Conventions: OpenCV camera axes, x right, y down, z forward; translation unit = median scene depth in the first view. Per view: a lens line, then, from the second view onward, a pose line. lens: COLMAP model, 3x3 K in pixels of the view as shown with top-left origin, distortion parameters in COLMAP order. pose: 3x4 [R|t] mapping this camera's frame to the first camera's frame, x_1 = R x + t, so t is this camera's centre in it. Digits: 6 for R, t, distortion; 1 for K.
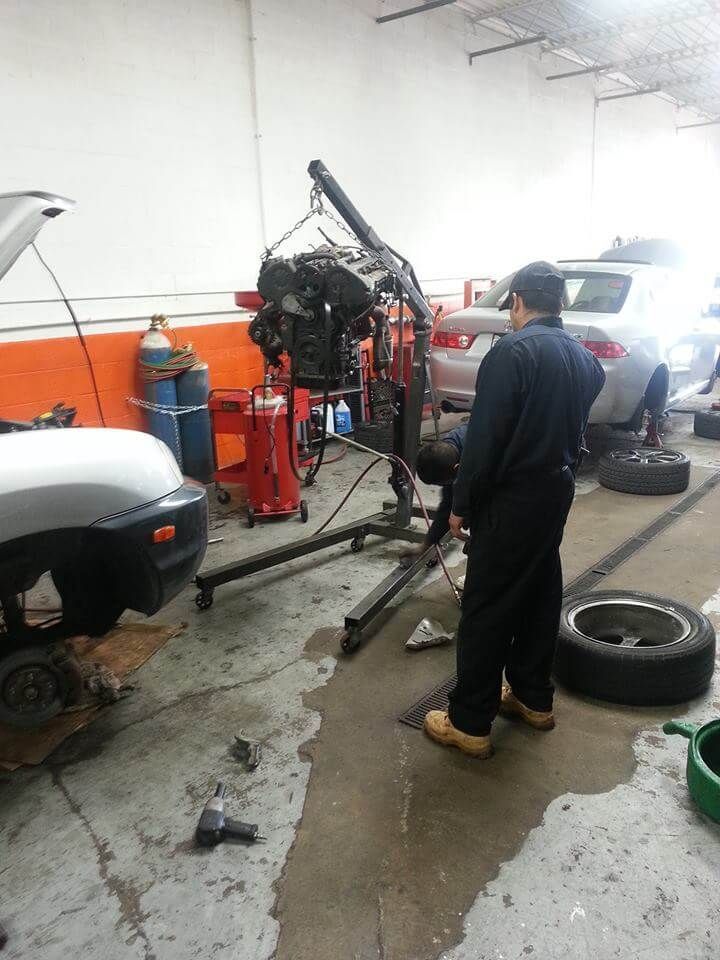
lens RADIAL K [[781.0, 0, 356.1], [0, 781.0, 467.4], [0, 0, 1]] dist [0.092667, -0.155236]
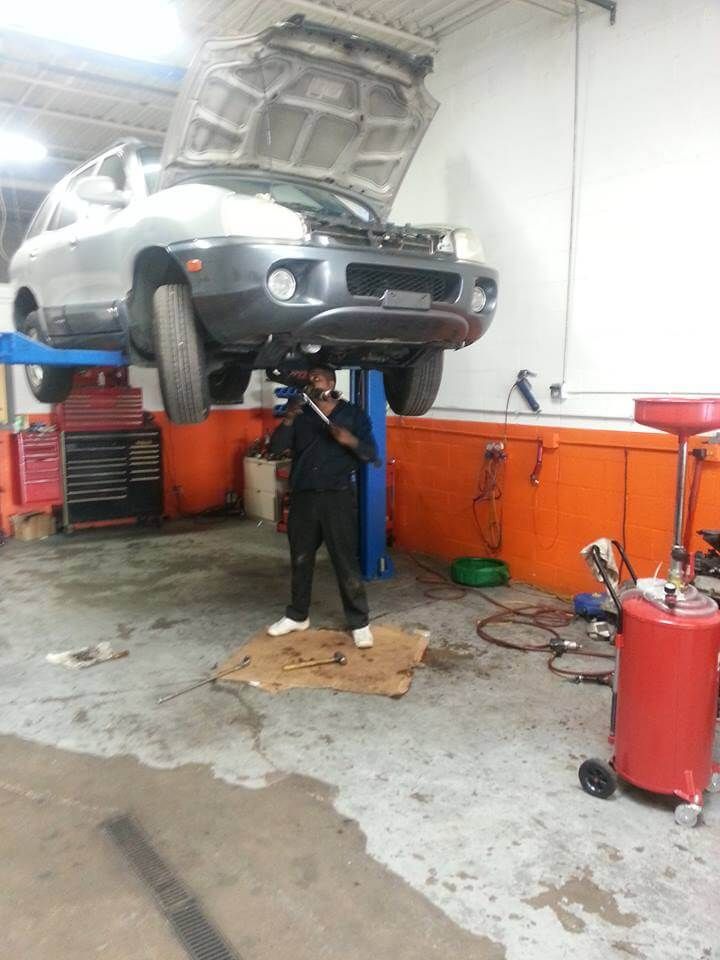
lens RADIAL K [[781.0, 0, 356.1], [0, 781.0, 467.4], [0, 0, 1]] dist [0.092667, -0.155236]
pose [[-0.279849, 0.160663, -0.946505, 0.714231], [-0.217343, 0.949699, 0.225466, -0.326800], [0.935119, 0.268812, -0.230853, 1.143480]]
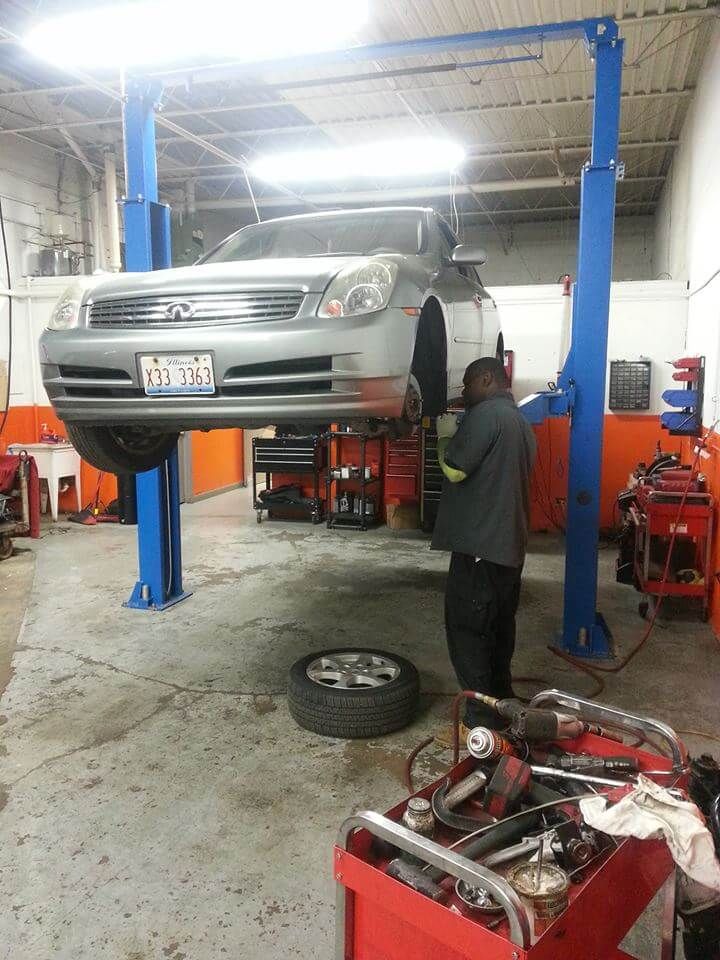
lens RADIAL K [[781.0, 0, 356.1], [0, 781.0, 467.4], [0, 0, 1]] dist [0.092667, -0.155236]
pose [[-0.927242, 0.092011, -0.362982, -0.134881], [-0.047525, 0.932588, 0.357801, -0.437246], [0.371434, 0.349019, -0.860362, 1.722990]]
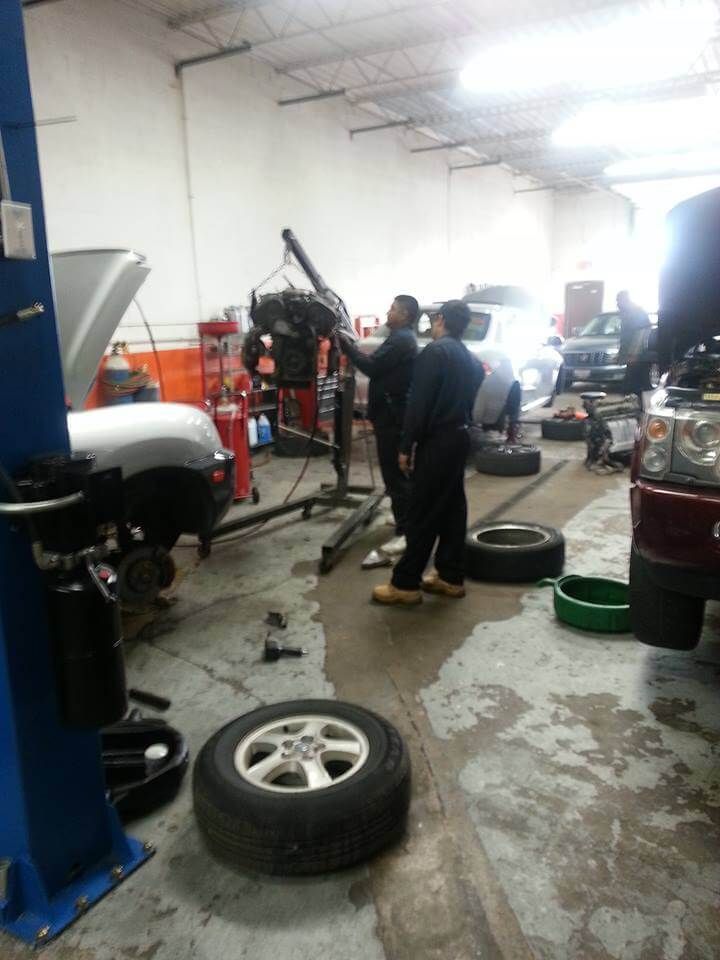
lens RADIAL K [[781.0, 0, 356.1], [0, 781.0, 467.4], [0, 0, 1]] dist [0.092667, -0.155236]
pose [[0.983857, -0.026326, 0.177011, -0.187586], [0.034966, 0.998336, -0.045864, 0.108106], [-0.175509, 0.051313, 0.983140, -0.387987]]
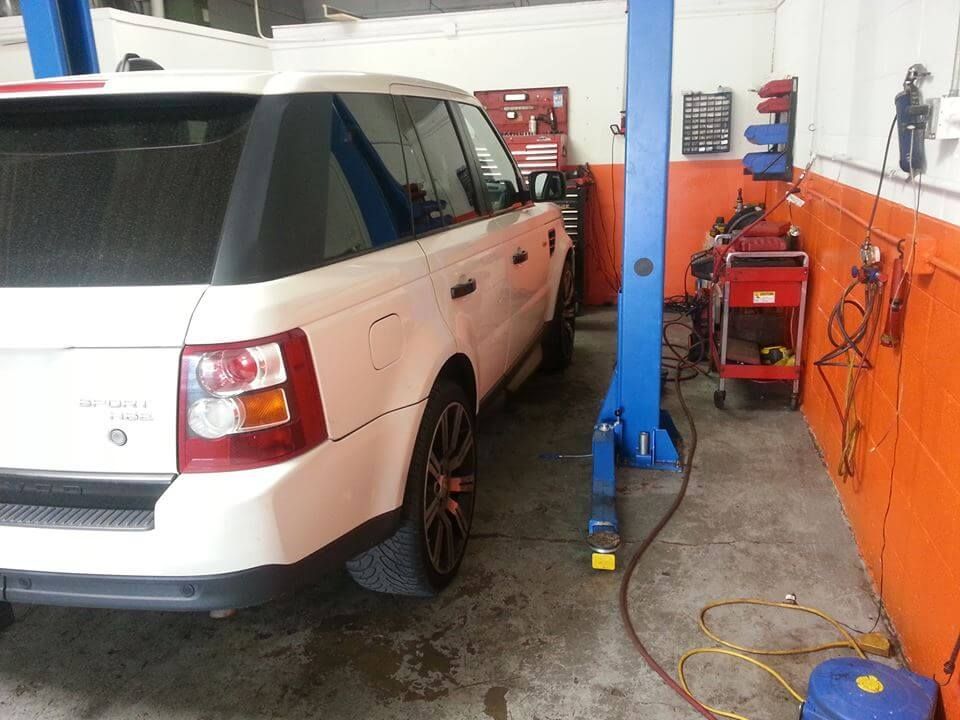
lens RADIAL K [[797.2, 0, 463.9], [0, 797.2, 358.8], [0, 0, 1]] dist [0.105121, -0.190180]
pose [[-0.905891, 0.193713, -0.376613, -0.346637], [-0.018710, 0.870089, 0.492539, -0.333607], [0.423098, 0.453233, -0.784581, 1.508371]]
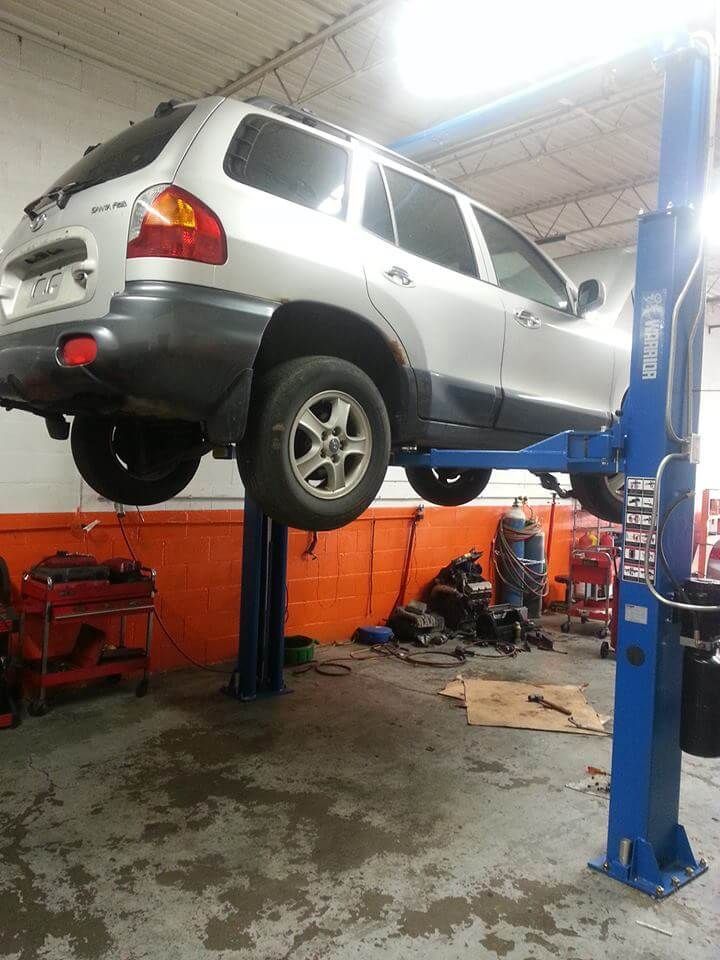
lens RADIAL K [[781.0, 0, 356.1], [0, 781.0, 467.4], [0, 0, 1]] dist [0.092667, -0.155236]
pose [[0.984894, 0.087535, -0.149400, -0.558825], [-0.119861, 0.967332, -0.223389, 0.193227], [0.124965, 0.237922, 0.963212, -0.757399]]
